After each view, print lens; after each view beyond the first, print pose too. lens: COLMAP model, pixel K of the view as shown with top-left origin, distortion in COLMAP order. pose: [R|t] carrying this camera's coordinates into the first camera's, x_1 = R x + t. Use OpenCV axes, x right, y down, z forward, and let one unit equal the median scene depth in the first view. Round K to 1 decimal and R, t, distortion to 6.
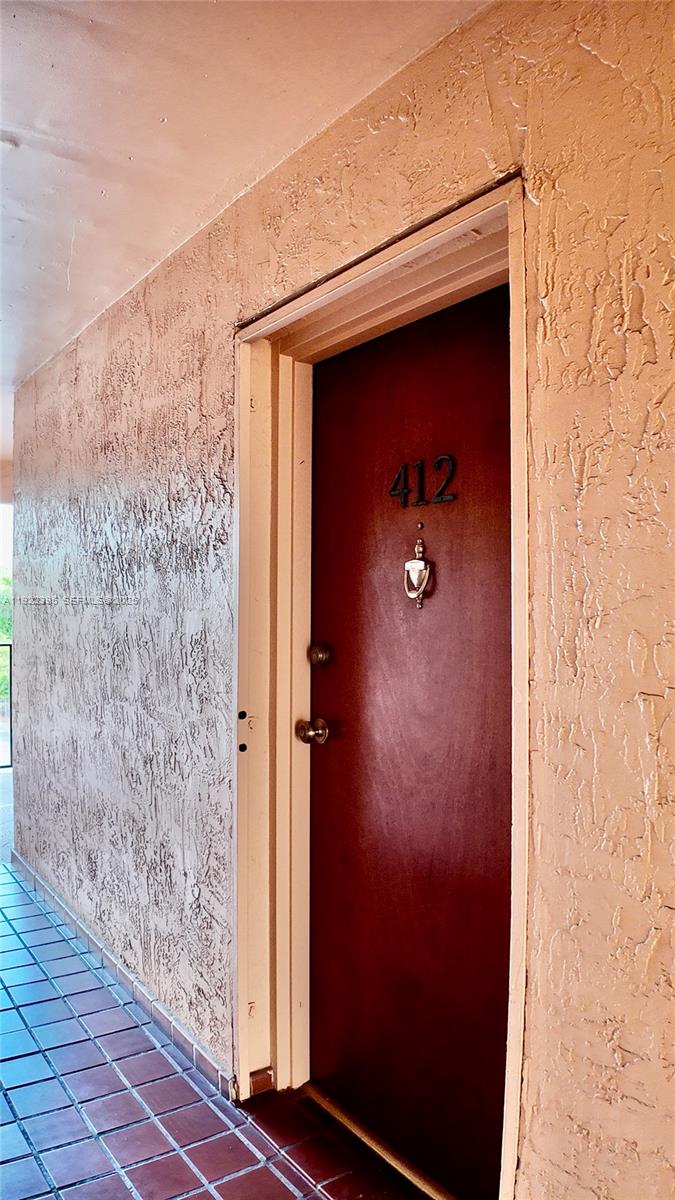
lens RADIAL K [[791.2, 0, 334.0], [0, 791.2, 603.5], [0, 0, 1]] dist [-0.042785, -0.101527]
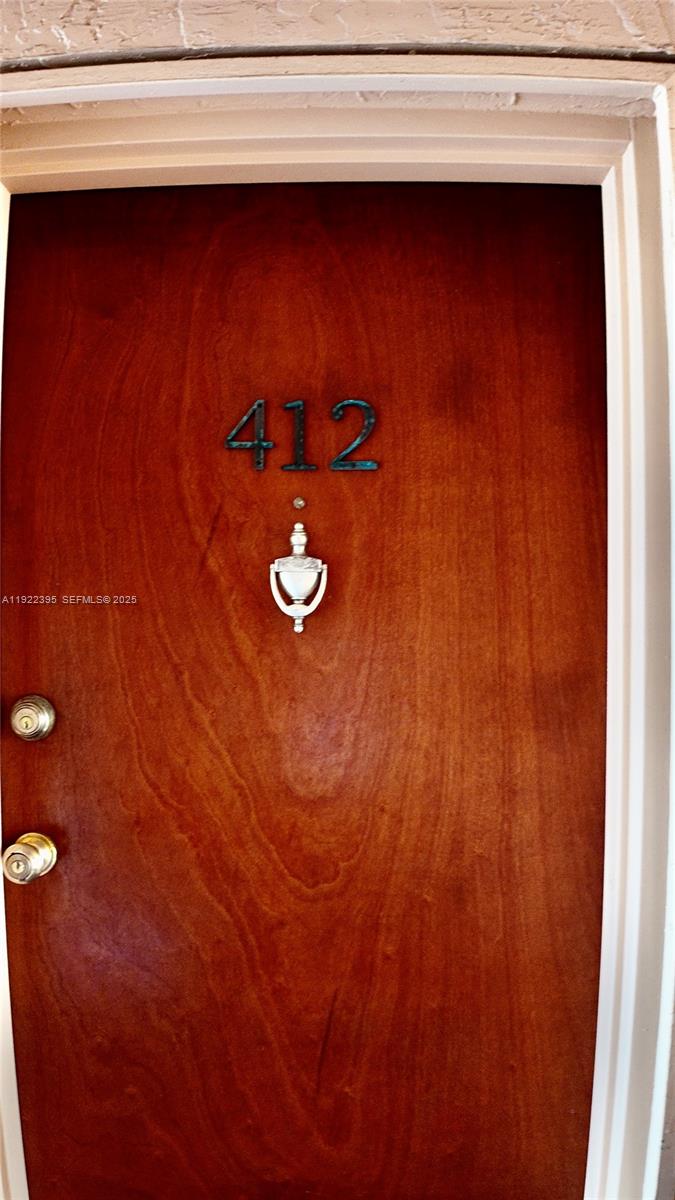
lens RADIAL K [[791.2, 0, 334.0], [0, 791.2, 603.5], [0, 0, 1]] dist [-0.042785, -0.101527]
pose [[0.597936, -0.013848, 0.801424, -0.394212], [0.007349, 0.999903, 0.011794, -0.025359], [-0.801510, -0.001162, 0.597980, 0.611947]]
